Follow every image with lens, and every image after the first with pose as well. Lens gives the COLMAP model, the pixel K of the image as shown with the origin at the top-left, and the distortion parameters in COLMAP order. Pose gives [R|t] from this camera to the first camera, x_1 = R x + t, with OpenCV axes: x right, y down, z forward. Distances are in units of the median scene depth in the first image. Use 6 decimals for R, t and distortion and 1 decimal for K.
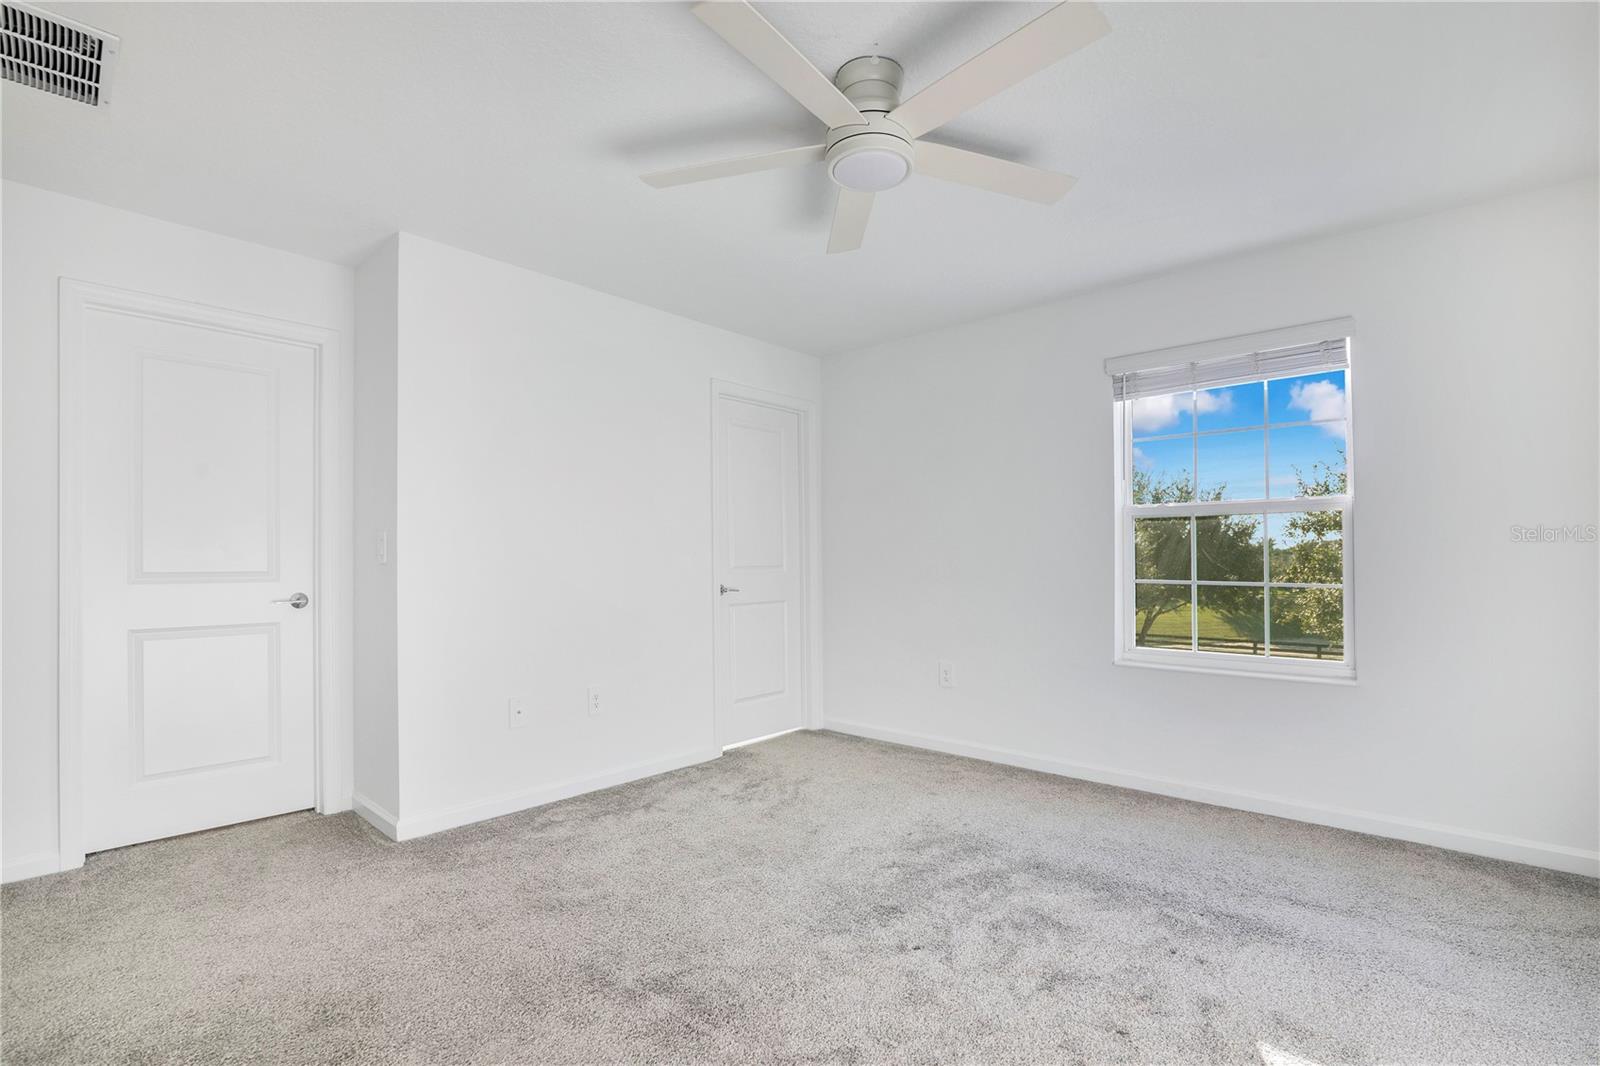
lens RADIAL K [[759.6, 0, 803.4], [0, 759.6, 537.3], [0, 0, 1]] dist [-0.003350, -0.000278]
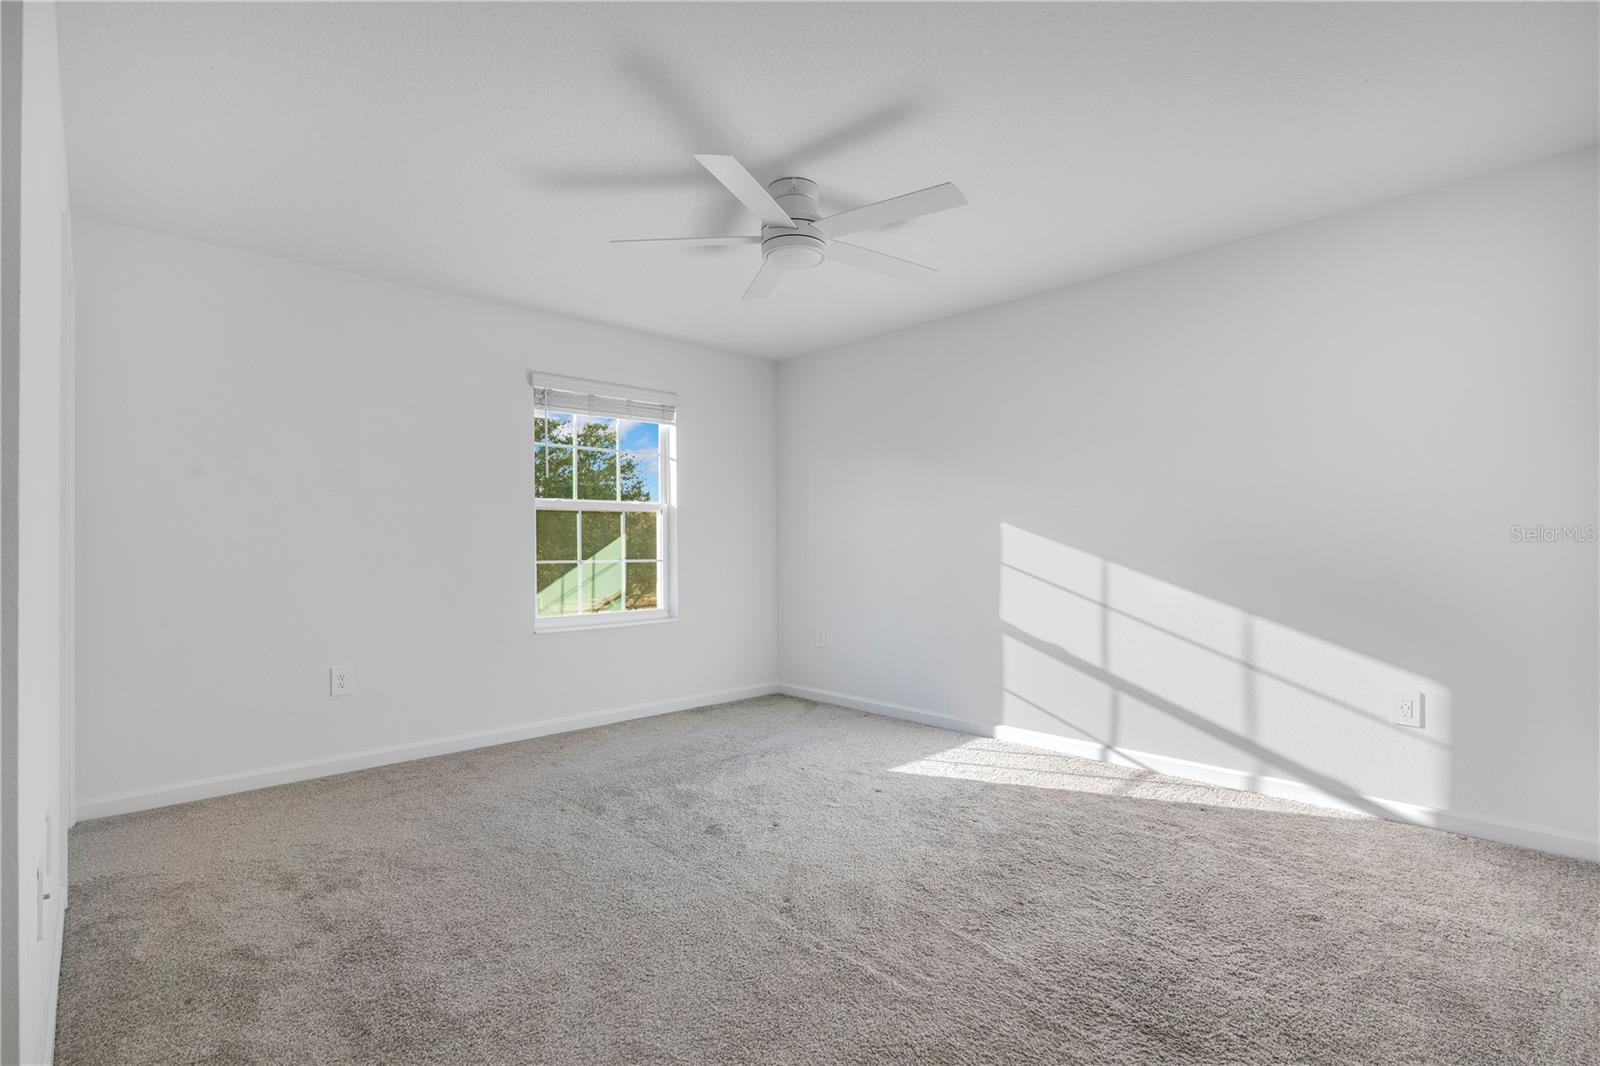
lens RADIAL K [[759.6, 0, 803.4], [0, 759.6, 537.3], [0, 0, 1]] dist [-0.003350, -0.000278]
pose [[0.107743, -0.003688, 0.994172, -0.760373], [-0.017158, 0.999837, 0.005568, 0.003380], [-0.994031, -0.017658, 0.107662, 0.500005]]
